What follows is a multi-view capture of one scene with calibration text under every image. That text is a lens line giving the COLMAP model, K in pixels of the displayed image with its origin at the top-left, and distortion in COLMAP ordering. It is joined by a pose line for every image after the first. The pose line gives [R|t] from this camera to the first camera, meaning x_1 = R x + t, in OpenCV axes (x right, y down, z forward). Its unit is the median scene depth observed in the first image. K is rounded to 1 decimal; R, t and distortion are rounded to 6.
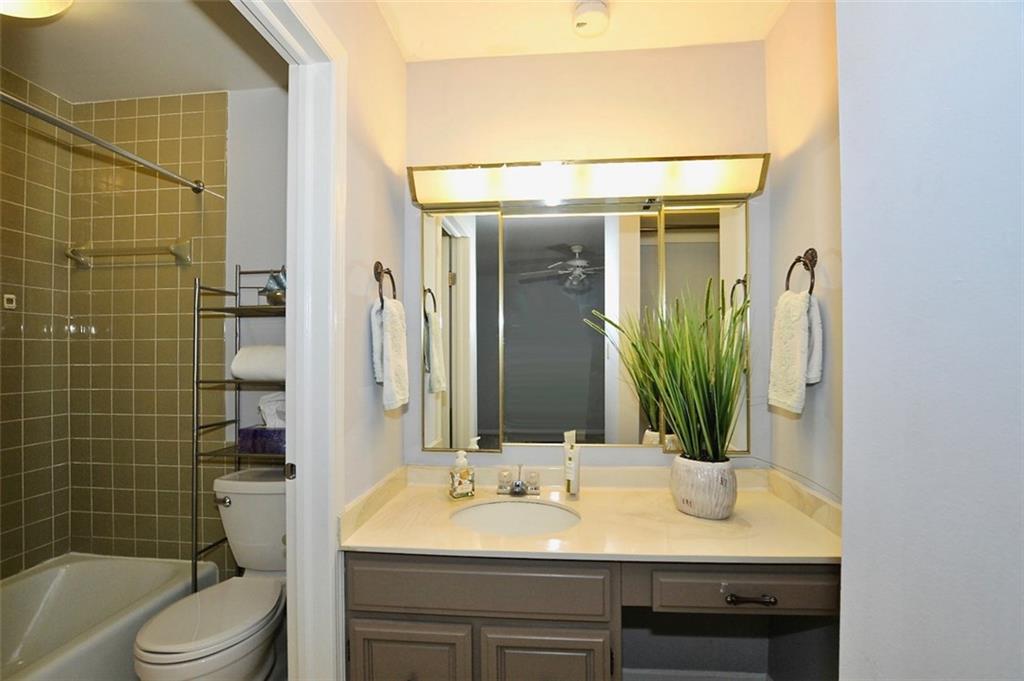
lens RADIAL K [[448.4, 0, 514.3], [0, 448.4, 347.4], [0, 0, 1]] dist [-0.036493, 0.006515]
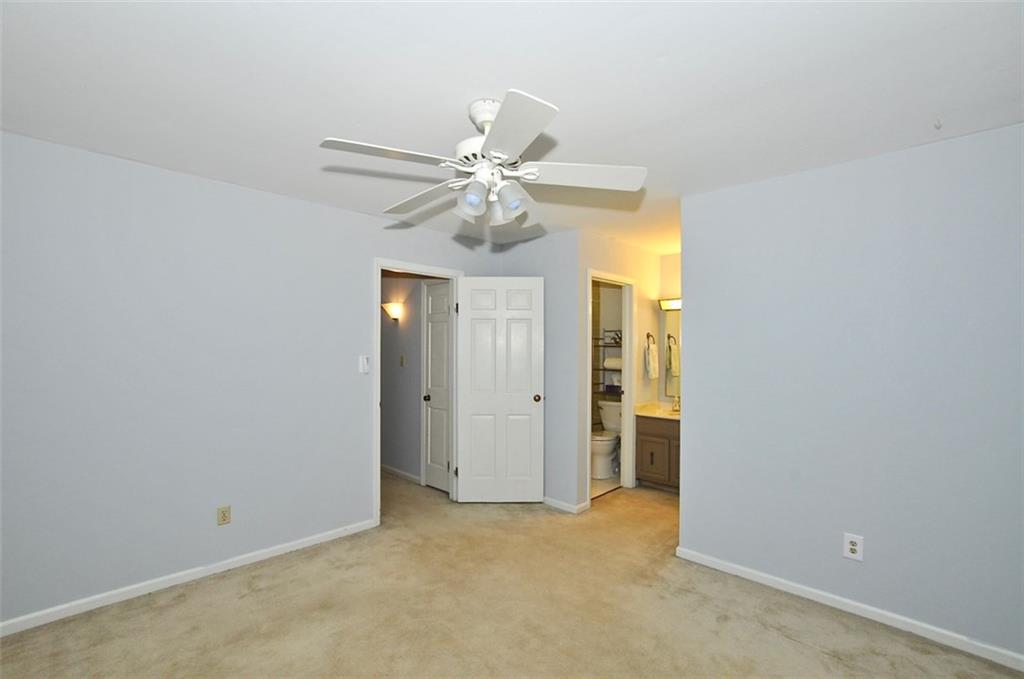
lens RADIAL K [[448.4, 0, 514.3], [0, 448.4, 346.4], [0, 0, 1]] dist [-0.036493, 0.006515]
pose [[0.777801, 0.005518, -0.628486, 0.925535], [-0.000187, 0.999963, 0.008547, -0.120161], [0.628510, -0.006530, 0.777774, -2.014679]]
